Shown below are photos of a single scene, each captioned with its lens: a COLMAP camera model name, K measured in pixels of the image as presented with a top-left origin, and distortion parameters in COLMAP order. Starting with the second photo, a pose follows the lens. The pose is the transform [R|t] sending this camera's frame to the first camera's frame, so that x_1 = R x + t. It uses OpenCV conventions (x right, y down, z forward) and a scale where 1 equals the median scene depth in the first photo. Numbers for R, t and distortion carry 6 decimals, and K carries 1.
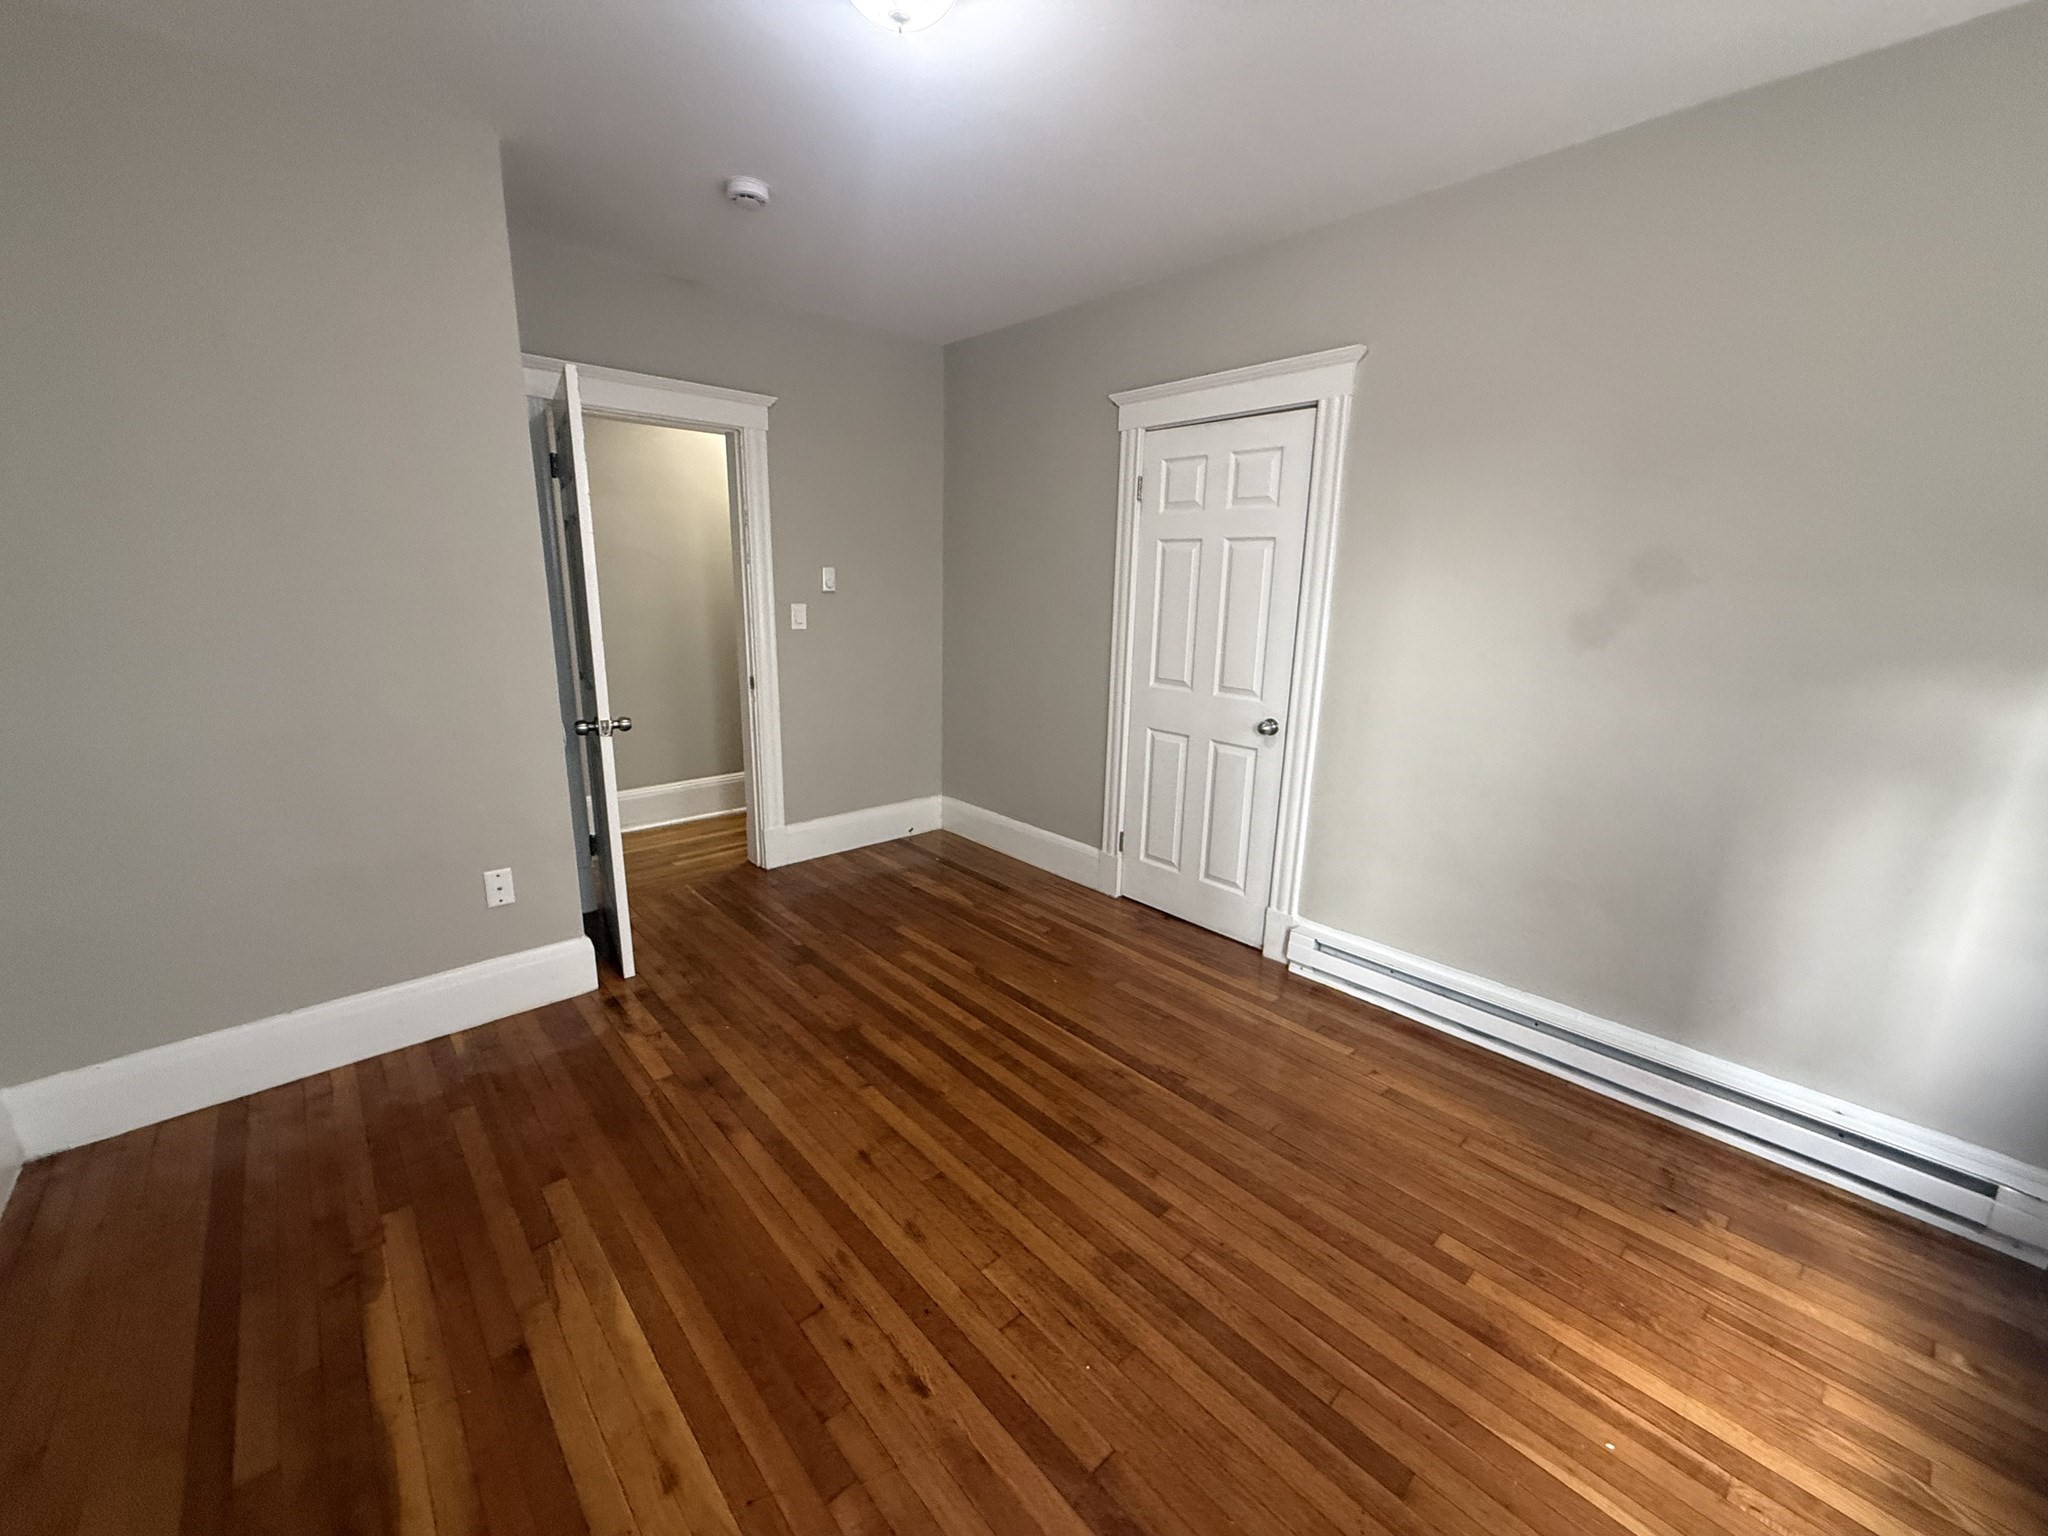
lens RADIAL K [[823.3, 0, 1019.3], [0, 823.3, 763.5], [0, 0, 1]] dist [-0.003632, -0.000197]
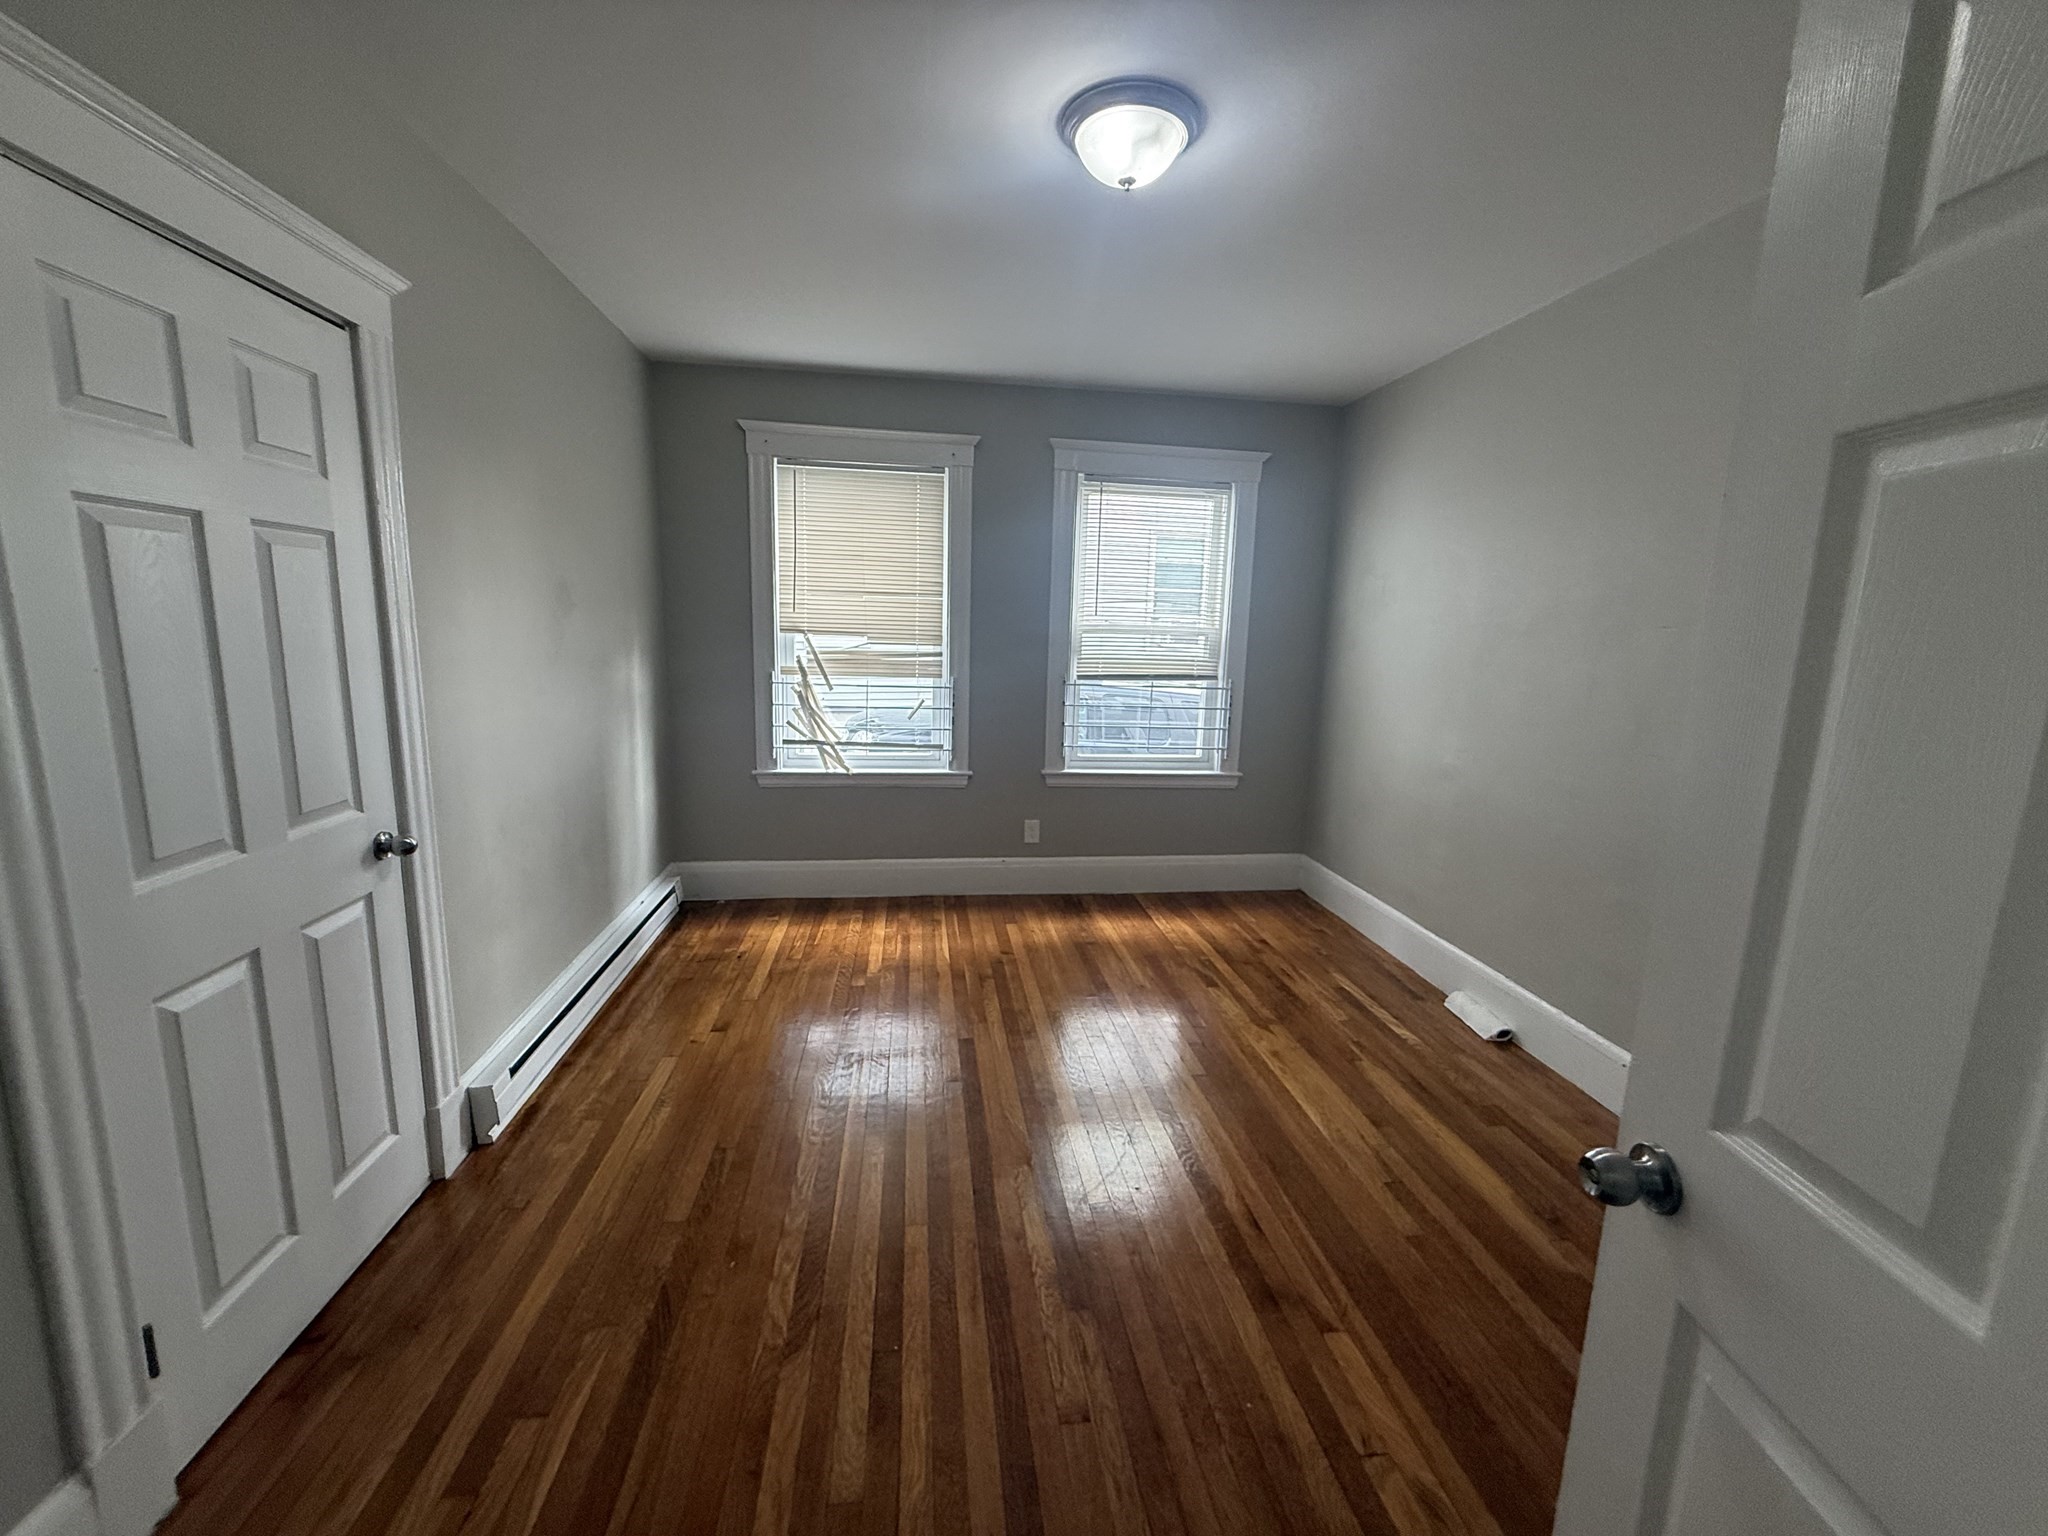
lens RADIAL K [[823.3, 0, 1018.3], [0, 823.3, 769.0], [0, 0, 1]] dist [-0.003632, -0.000197]
pose [[-0.823808, -0.140159, 0.549268, -0.620082], [0.081516, 0.929590, 0.359468, -0.422798], [-0.560977, 0.340907, -0.754379, 1.793252]]
